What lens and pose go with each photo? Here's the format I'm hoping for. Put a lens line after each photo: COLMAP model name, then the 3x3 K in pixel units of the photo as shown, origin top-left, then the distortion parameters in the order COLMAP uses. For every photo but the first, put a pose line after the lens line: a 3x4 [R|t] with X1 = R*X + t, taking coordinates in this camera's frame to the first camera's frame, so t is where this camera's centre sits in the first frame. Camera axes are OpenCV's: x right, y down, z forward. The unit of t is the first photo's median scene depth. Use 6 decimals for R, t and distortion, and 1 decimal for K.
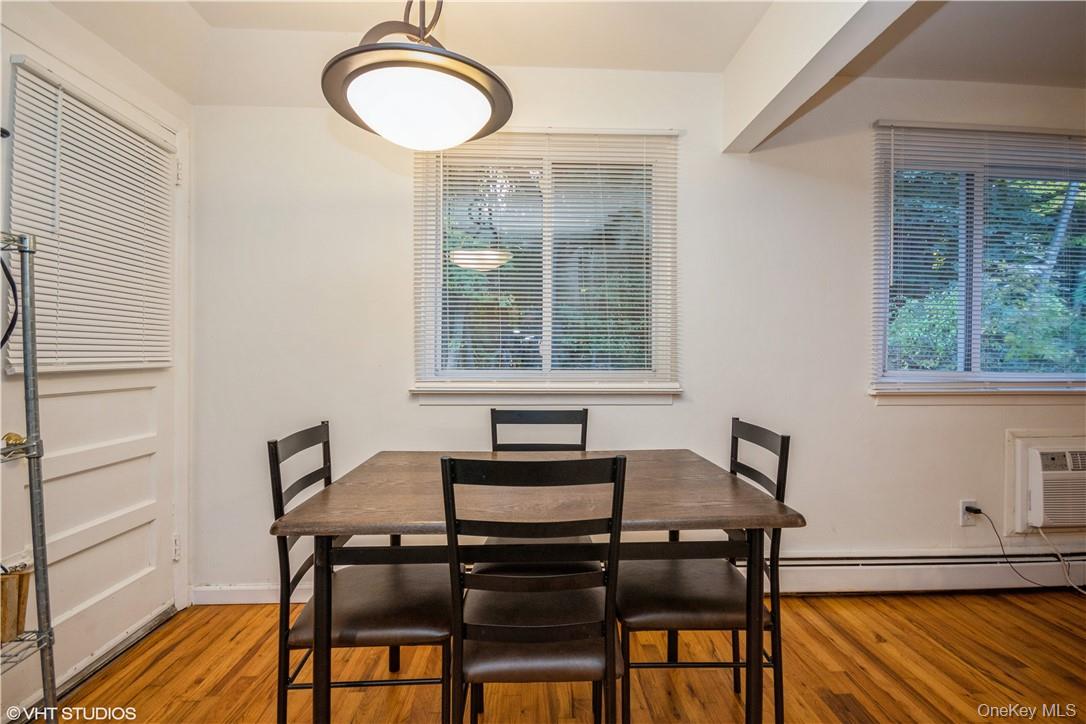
lens RADIAL K [[505.8, 0, 546.2], [0, 505.8, 360.5], [0, 0, 1]] dist [0.008132, -0.001000]
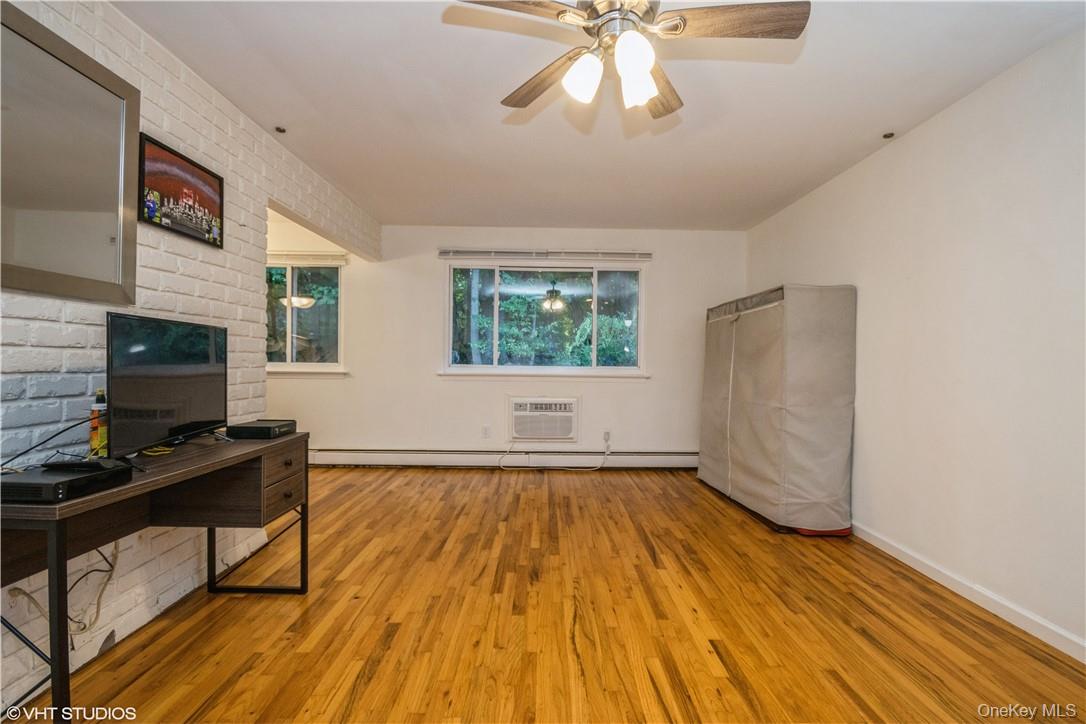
lens RADIAL K [[505.8, 0, 542.8], [0, 505.8, 368.8], [0, 0, 1]] dist [0.008132, -0.001000]
pose [[0.998933, 0.005317, -0.045880, 1.178131], [-0.004535, 0.999843, 0.017116, 0.004798], [0.045964, -0.016889, 0.998800, -1.063125]]
